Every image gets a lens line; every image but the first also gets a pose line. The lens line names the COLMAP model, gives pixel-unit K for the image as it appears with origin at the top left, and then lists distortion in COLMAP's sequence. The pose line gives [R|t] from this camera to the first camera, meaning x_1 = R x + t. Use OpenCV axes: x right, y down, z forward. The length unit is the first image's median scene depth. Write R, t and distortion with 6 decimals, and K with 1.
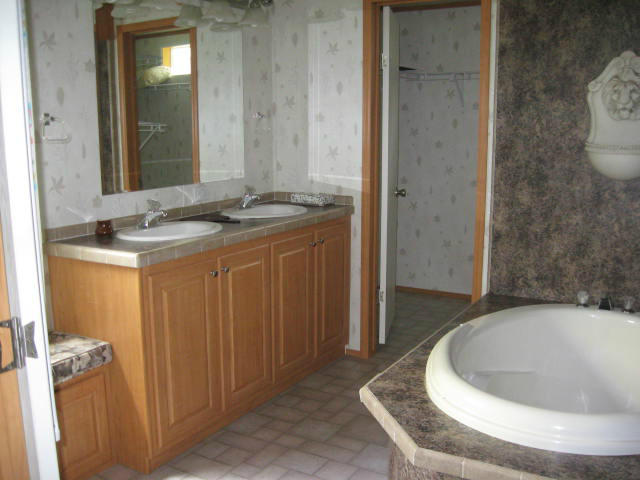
lens RADIAL K [[661.6, 0, 304.0], [0, 661.6, 242.3], [0, 0, 1]] dist [-0.122651, 0.036402]
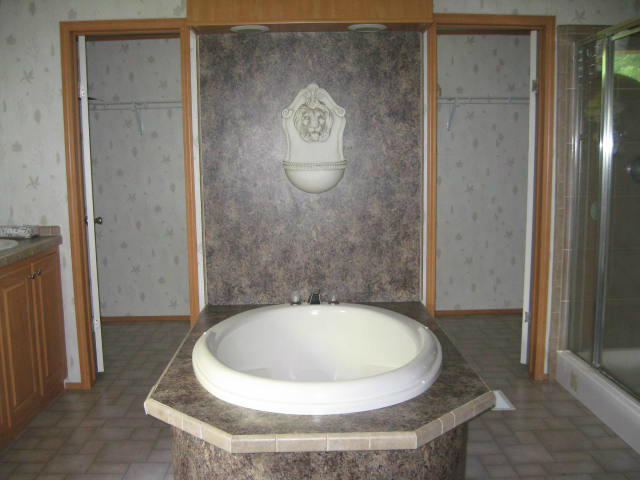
lens RADIAL K [[661.6, 0, 304.0], [0, 661.6, 242.3], [0, 0, 1]] dist [-0.122651, 0.036402]
pose [[0.850931, -0.077246, 0.519566, -0.147242], [0.103542, 0.994387, -0.021739, 0.016065], [-0.514971, 0.072296, 0.854154, -0.011810]]
